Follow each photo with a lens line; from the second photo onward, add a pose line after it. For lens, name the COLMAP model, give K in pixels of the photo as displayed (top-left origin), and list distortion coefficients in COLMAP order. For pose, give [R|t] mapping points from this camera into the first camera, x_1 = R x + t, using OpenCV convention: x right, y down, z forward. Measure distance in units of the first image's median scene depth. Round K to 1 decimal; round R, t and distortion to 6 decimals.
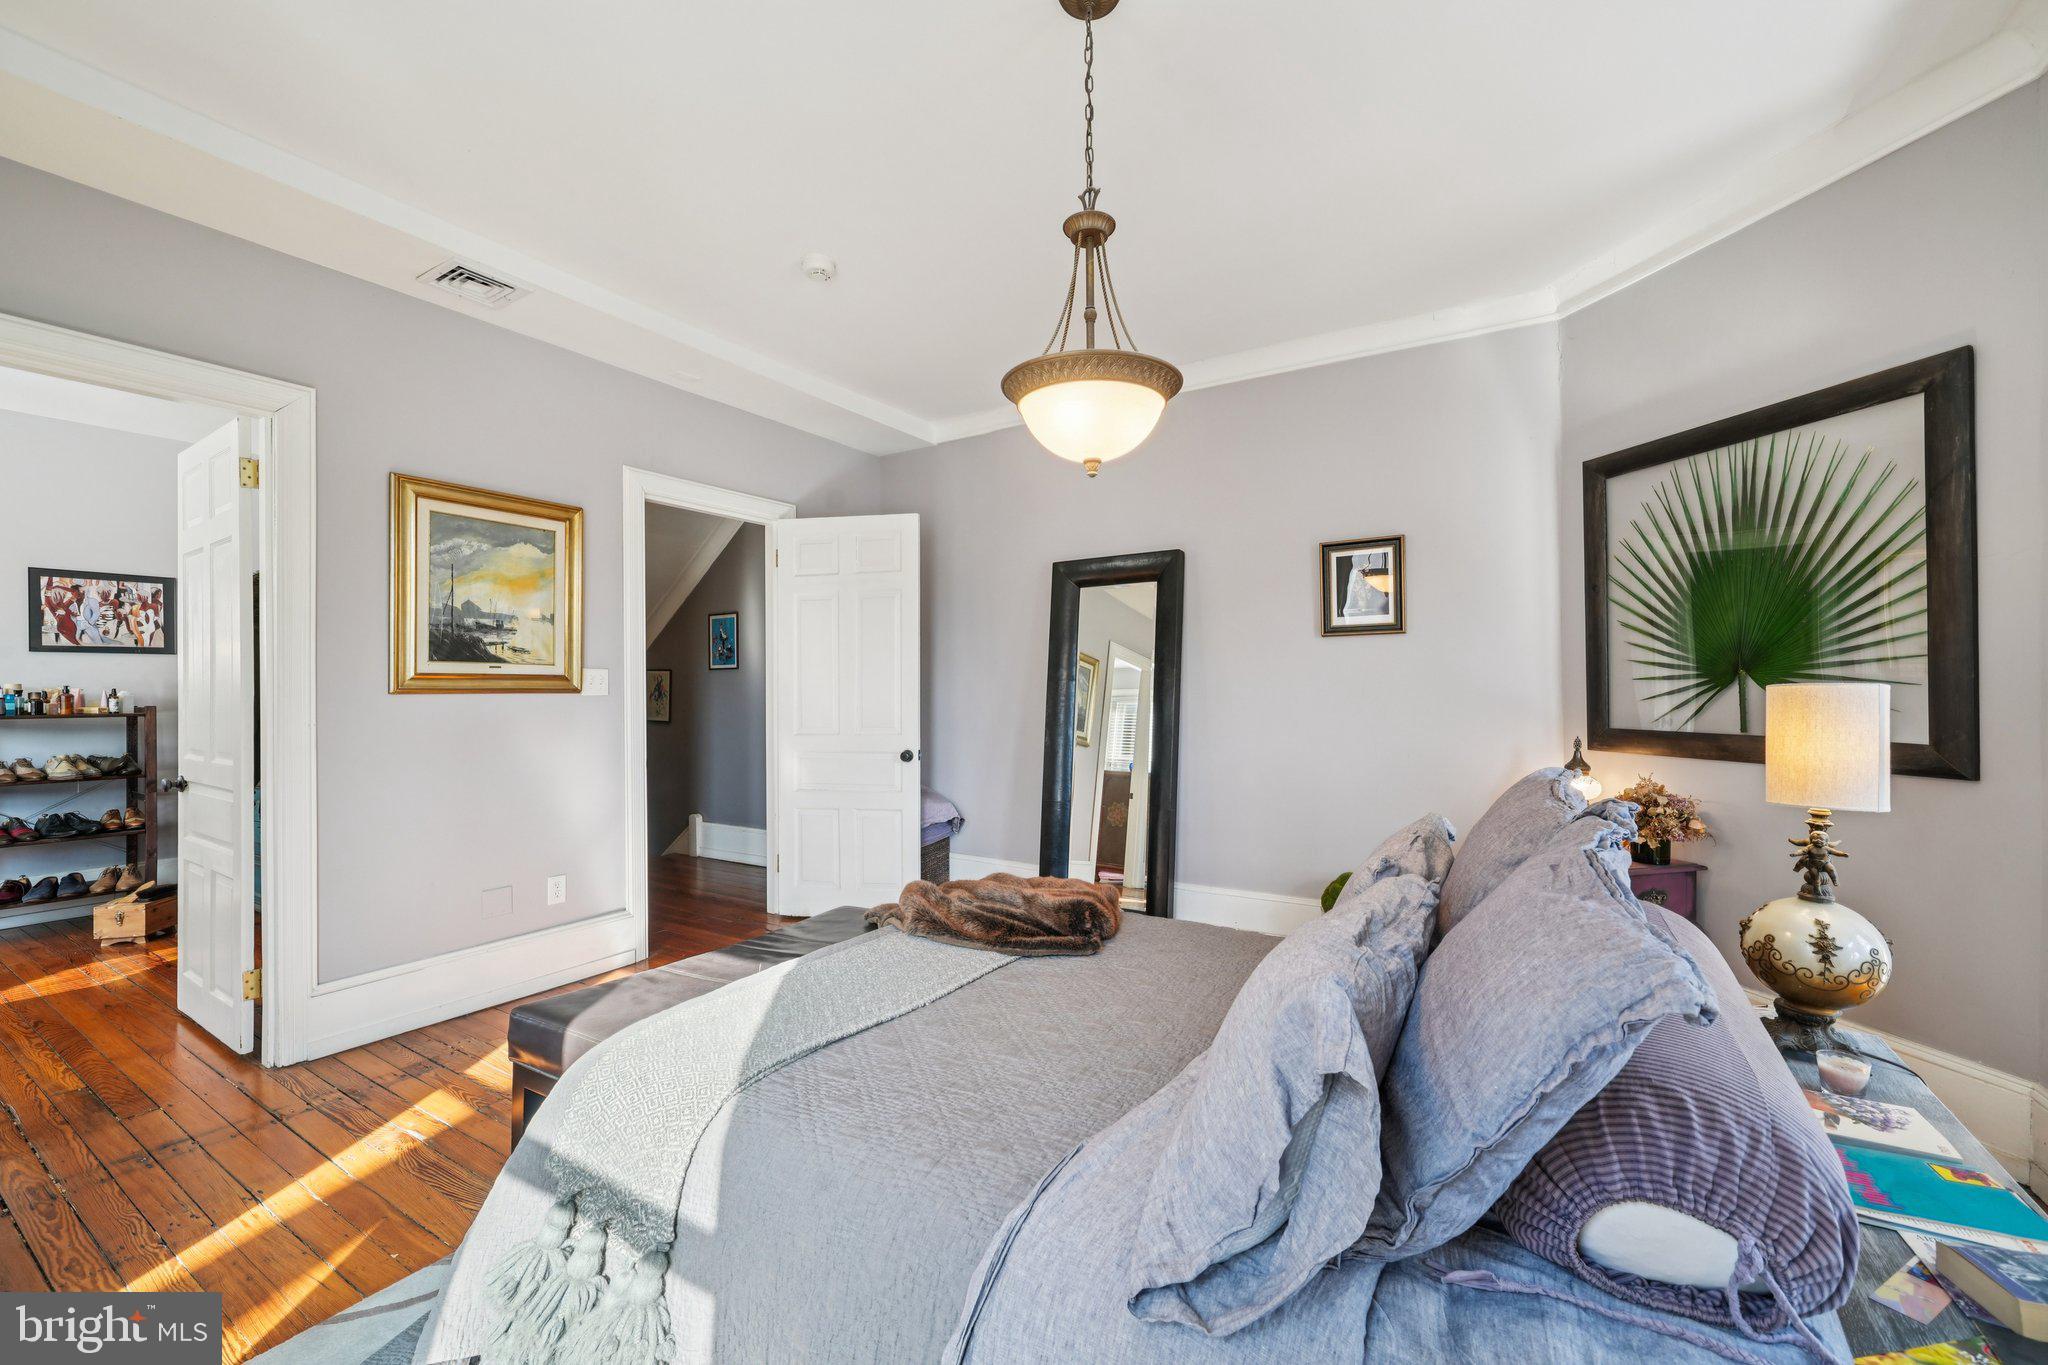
lens RADIAL K [[845.4, 0, 1024.0], [0, 845.4, 682.5], [0, 0, 1]] dist [-0.001163, -0.000112]
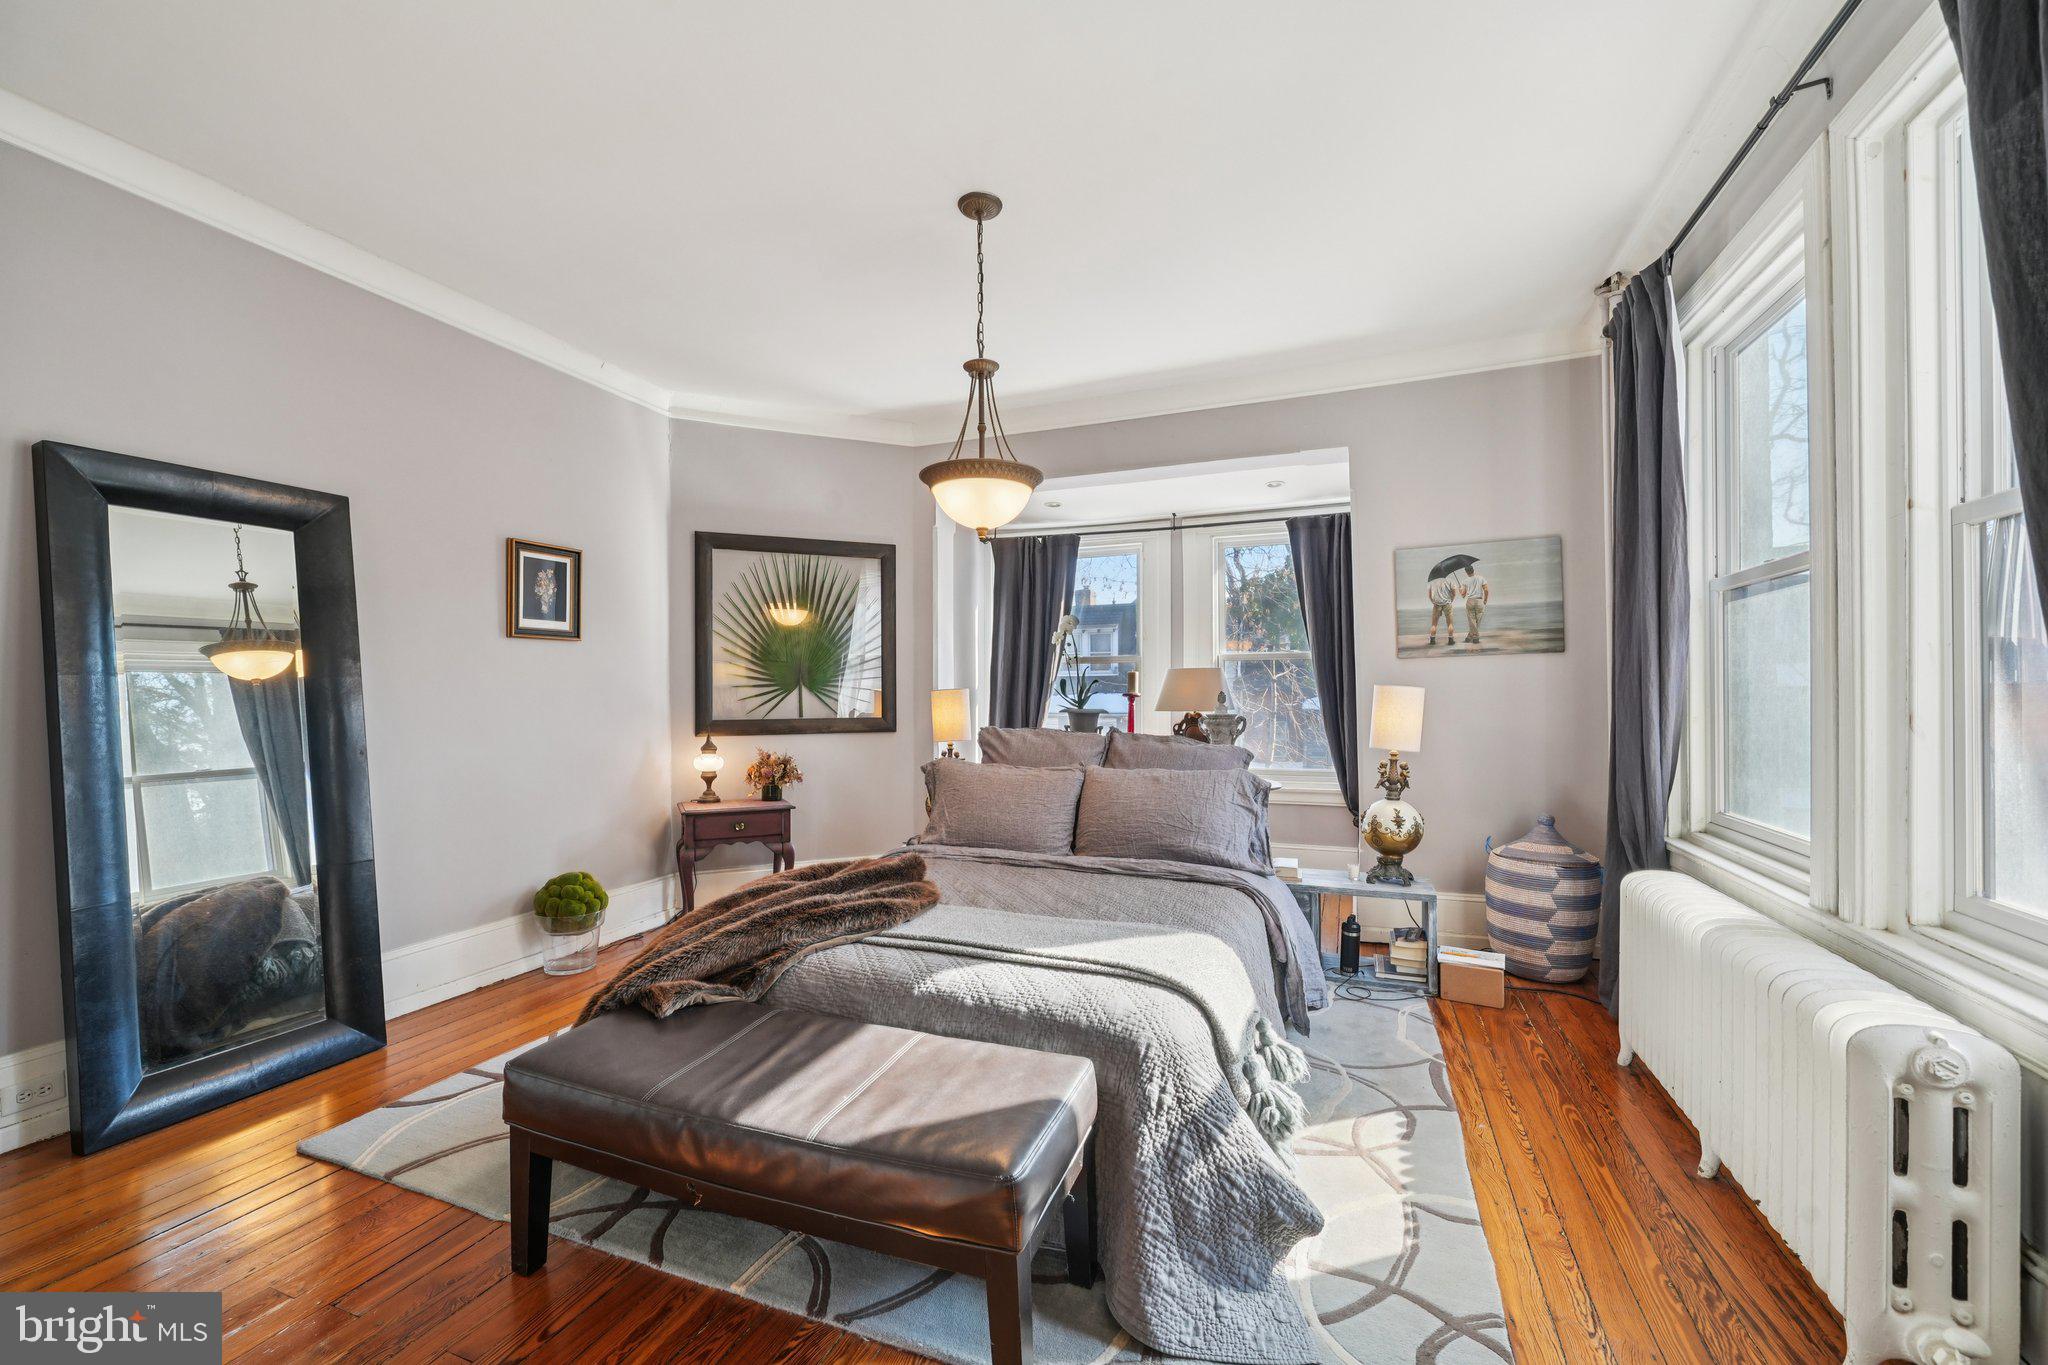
lens RADIAL K [[845.4, 0, 1024.0], [0, 845.4, 682.5], [0, 0, 1]] dist [-0.001163, -0.000112]
pose [[-0.195970, 0.014317, 0.980505, -0.810483], [-0.005011, 0.999866, -0.015601, 0.009238], [-0.980597, -0.007971, -0.195872, 0.736274]]
